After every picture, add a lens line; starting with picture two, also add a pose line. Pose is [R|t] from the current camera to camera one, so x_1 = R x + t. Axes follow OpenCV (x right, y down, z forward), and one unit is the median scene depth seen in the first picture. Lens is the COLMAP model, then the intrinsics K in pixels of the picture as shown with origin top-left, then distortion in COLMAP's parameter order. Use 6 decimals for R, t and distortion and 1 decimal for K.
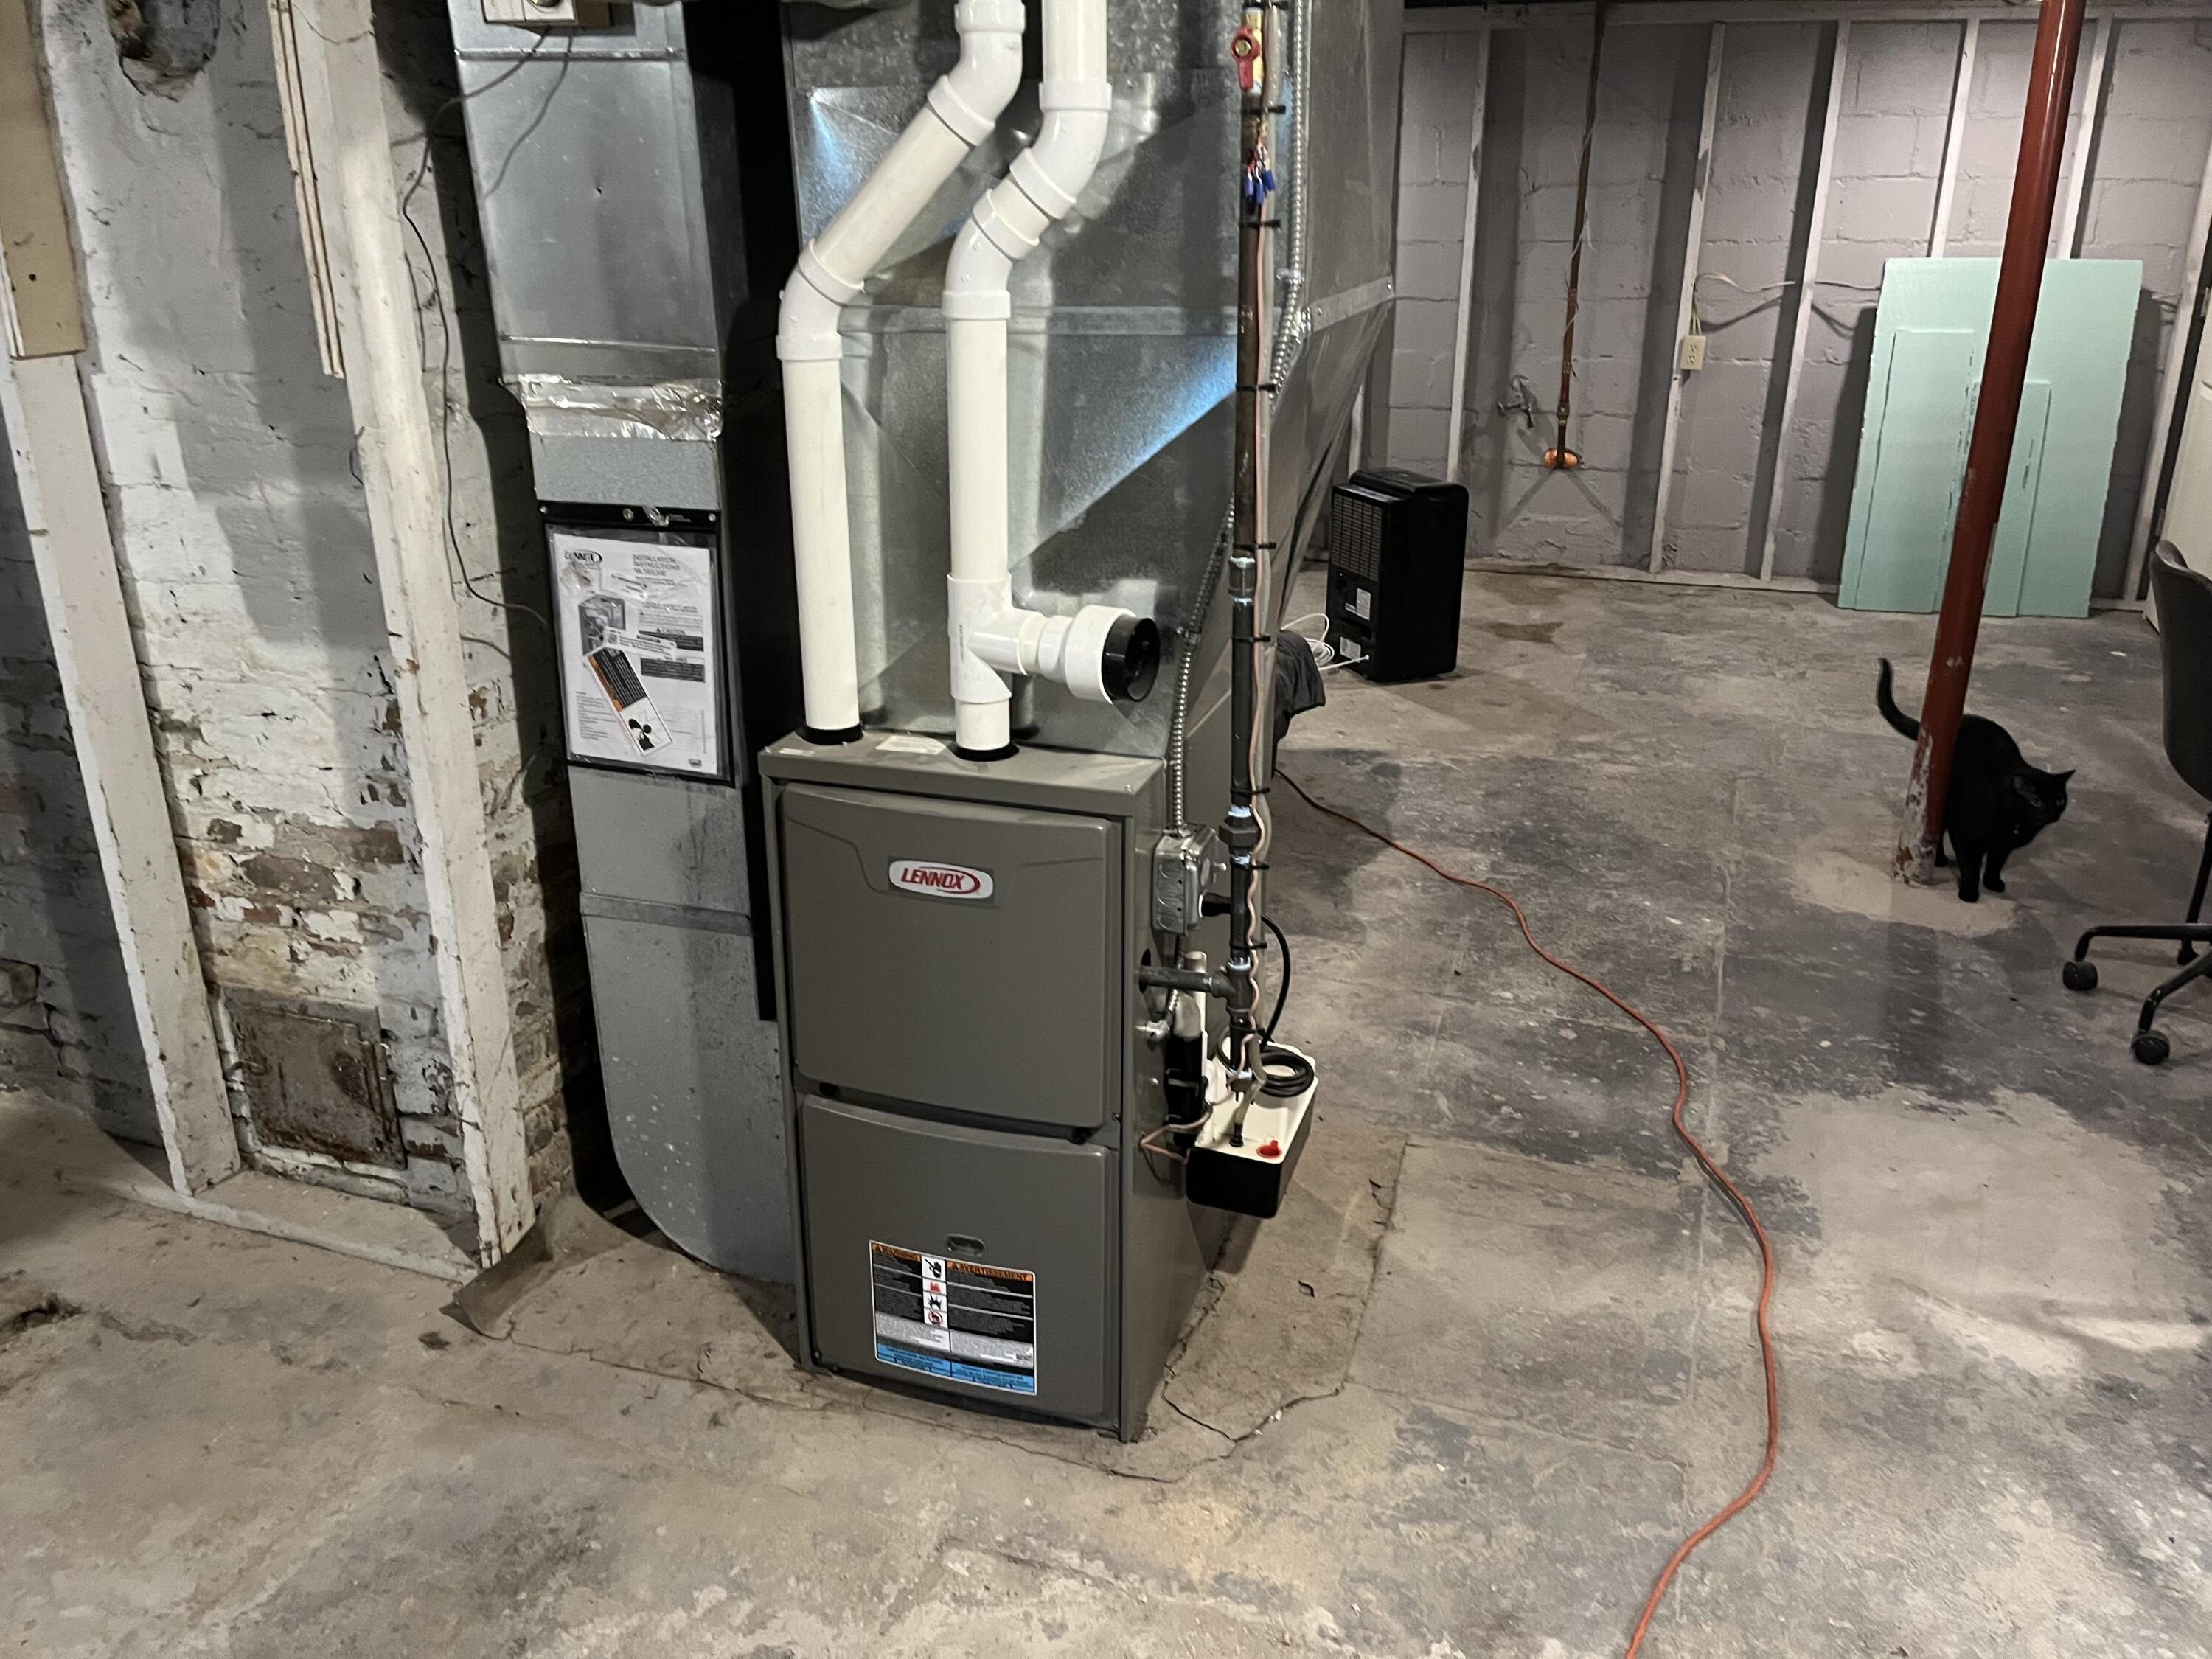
lens RADIAL K [[1688.0, 0, 1106.5], [0, 1688.0, 803.8], [0, 0, 1]] dist [0.086441, -0.112636]
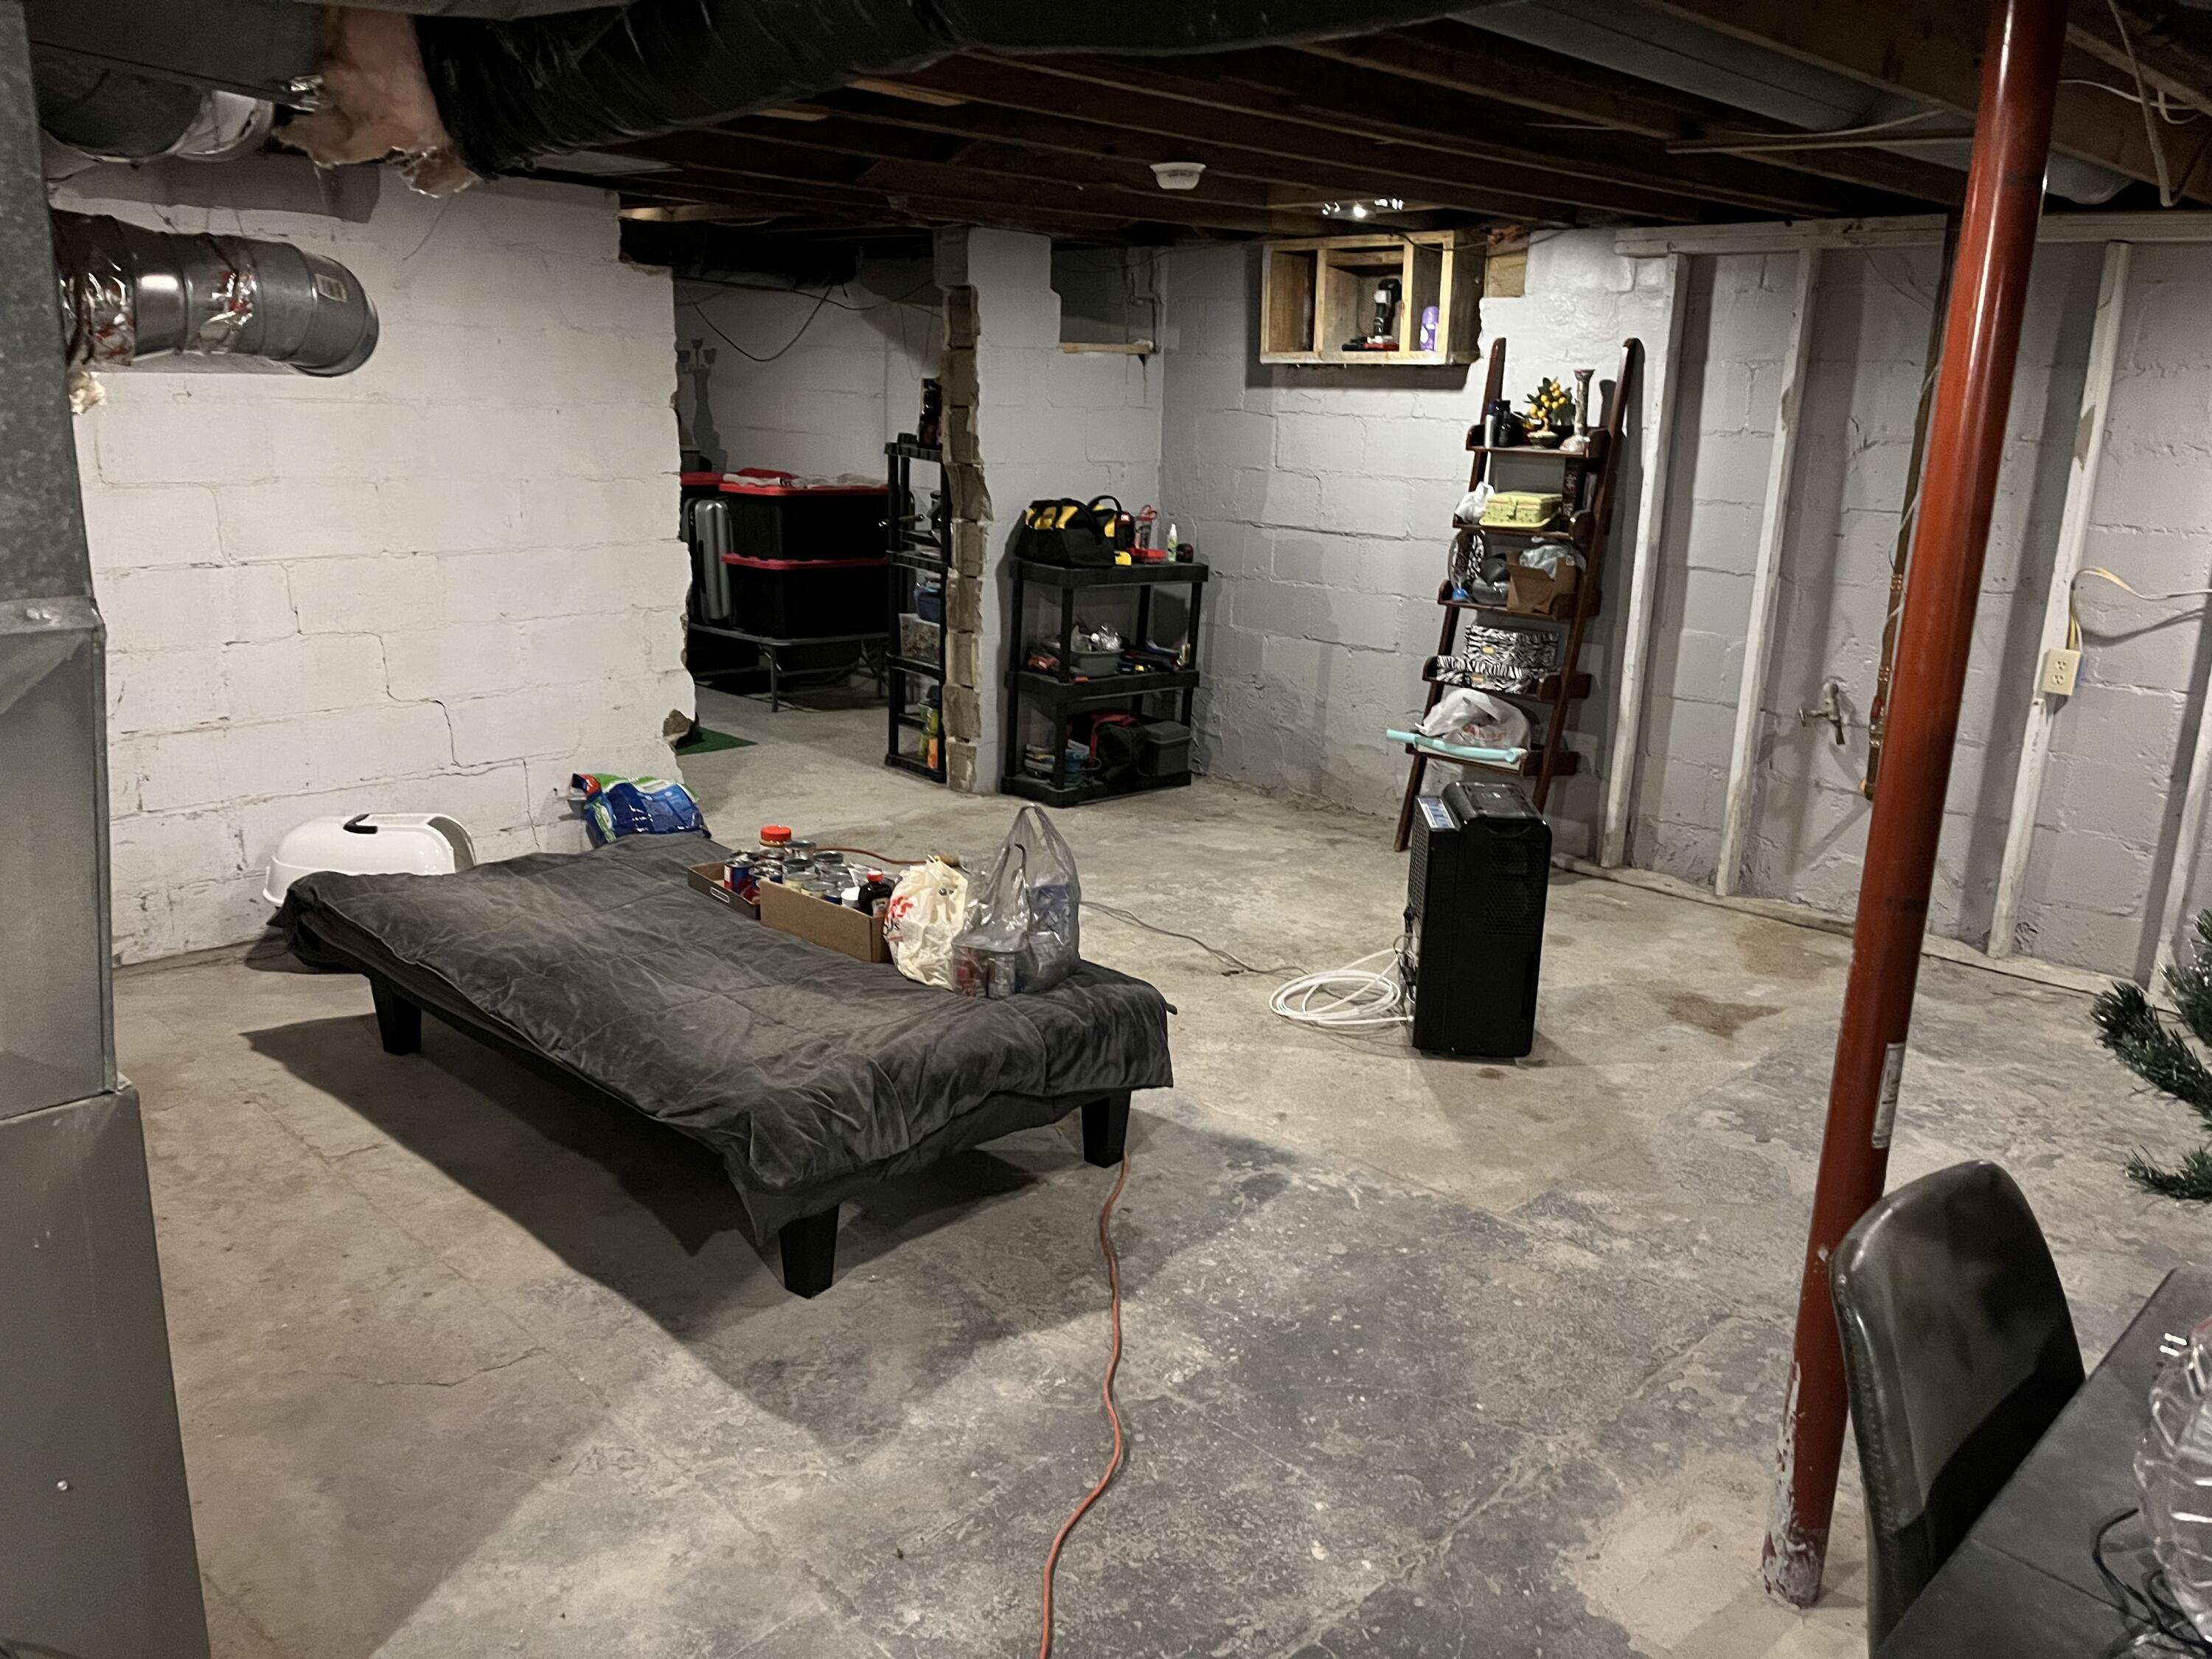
lens RADIAL K [[1671.0, 0, 1106.0], [0, 1671.0, 829.5], [0, 0, 1]] dist [0.088402, -0.120961]
pose [[0.908660, 0.130392, -0.396656, 0.315695], [-0.168141, 0.983826, -0.061768, -0.098939], [0.382186, 0.122820, 0.915887, 0.221589]]
